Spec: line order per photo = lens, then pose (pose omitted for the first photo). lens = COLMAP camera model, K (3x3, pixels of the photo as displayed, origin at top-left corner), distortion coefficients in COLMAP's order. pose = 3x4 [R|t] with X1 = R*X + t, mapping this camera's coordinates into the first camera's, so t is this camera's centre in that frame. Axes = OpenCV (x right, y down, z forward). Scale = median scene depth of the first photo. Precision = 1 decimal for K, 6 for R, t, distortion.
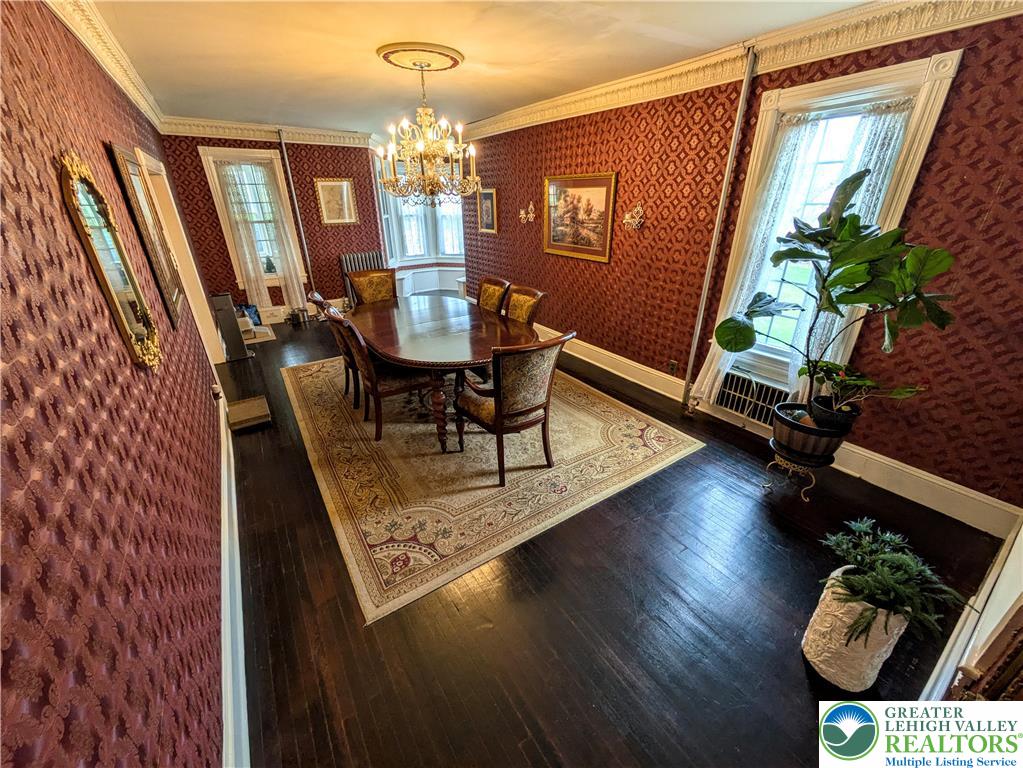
lens RADIAL K [[407.3, 0, 517.2], [0, 407.3, 385.0], [0, 0, 1]] dist [0.001028, -0.000211]
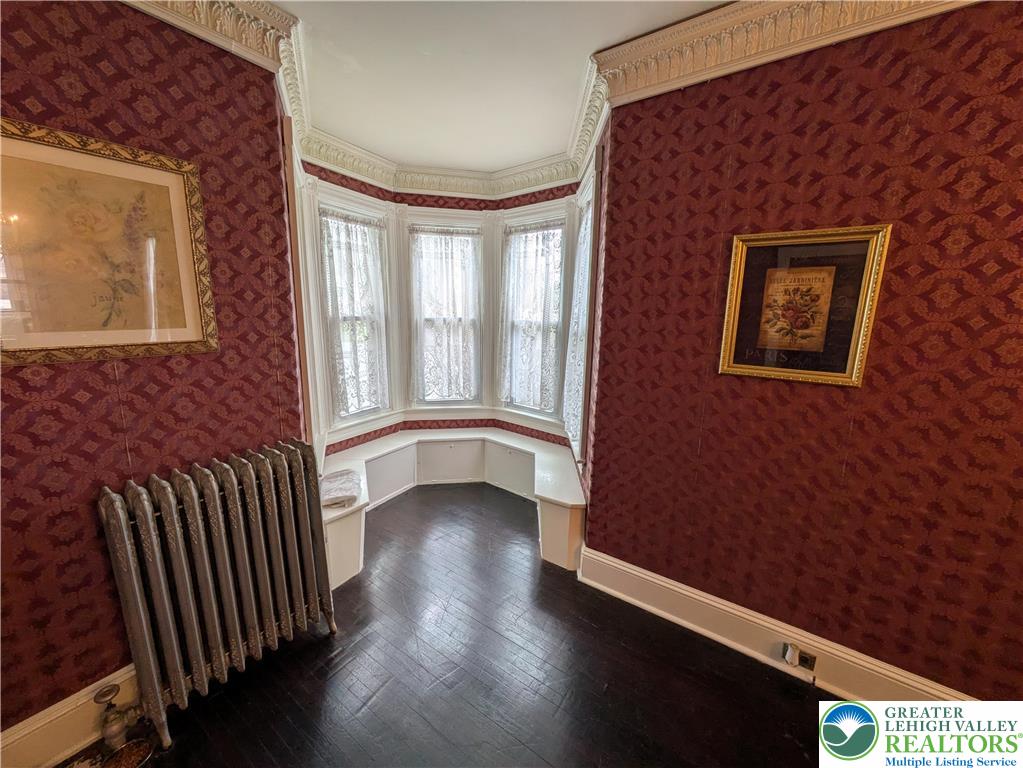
lens RADIAL K [[407.3, 0, 506.8], [0, 407.3, 384.0], [0, 0, 1]] dist [0.001028, -0.000211]
pose [[0.941984, -0.037332, 0.333575, -0.311166], [0.113319, 0.970818, -0.211355, -0.307263], [-0.315951, 0.236893, 0.918726, 0.740389]]
